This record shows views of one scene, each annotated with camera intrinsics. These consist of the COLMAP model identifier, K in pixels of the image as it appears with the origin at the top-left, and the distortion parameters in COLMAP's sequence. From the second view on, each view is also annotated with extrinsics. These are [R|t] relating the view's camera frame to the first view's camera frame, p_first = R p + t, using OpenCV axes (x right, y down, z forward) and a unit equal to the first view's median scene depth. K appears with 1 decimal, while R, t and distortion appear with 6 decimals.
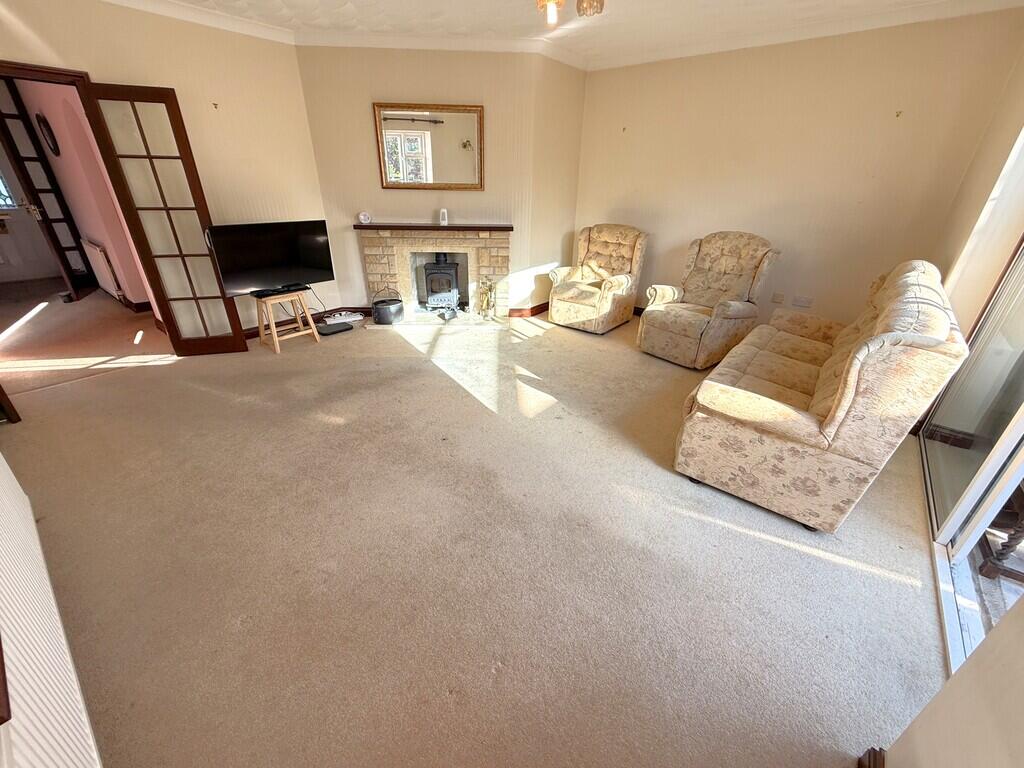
lens RADIAL K [[412.3, 0, 512.0], [0, 412.3, 384.0], [0, 0, 1]] dist [-0.001153, -0.000422]
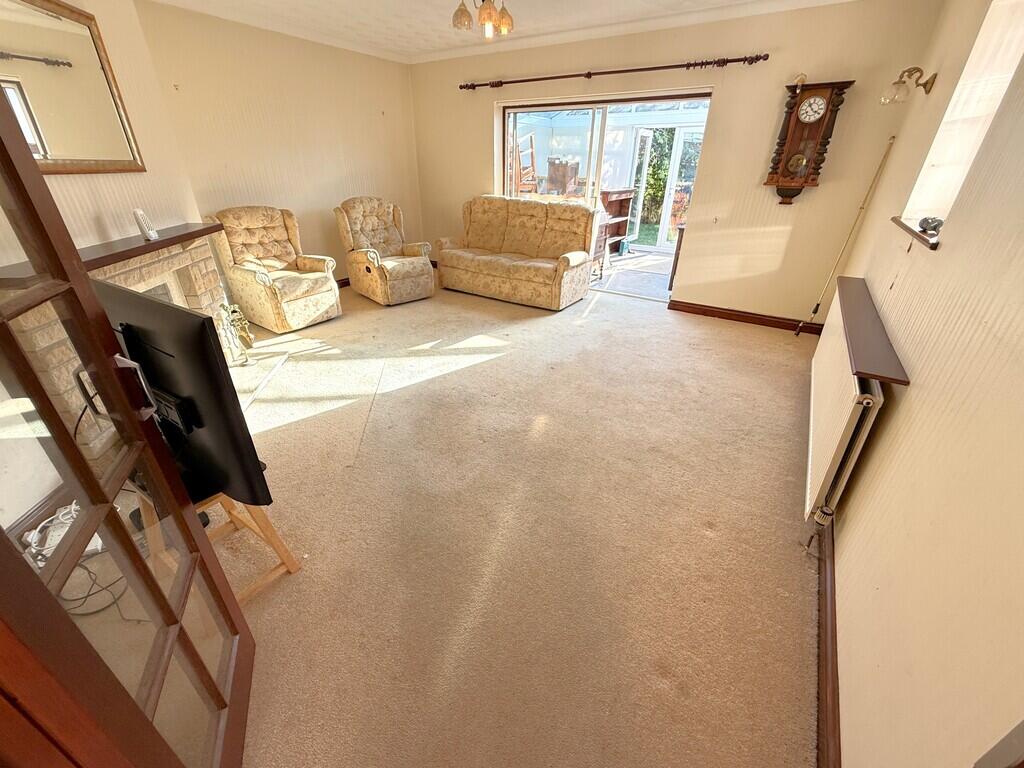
lens RADIAL K [[412.3, 0, 512.0], [0, 412.3, 384.0], [0, 0, 1]] dist [-0.001153, -0.000422]
pose [[-0.100351, -0.484253, 0.869154, -0.785494], [0.430743, 0.766310, 0.476686, -0.297770], [-0.896878, 0.422218, 0.131688, 0.592554]]
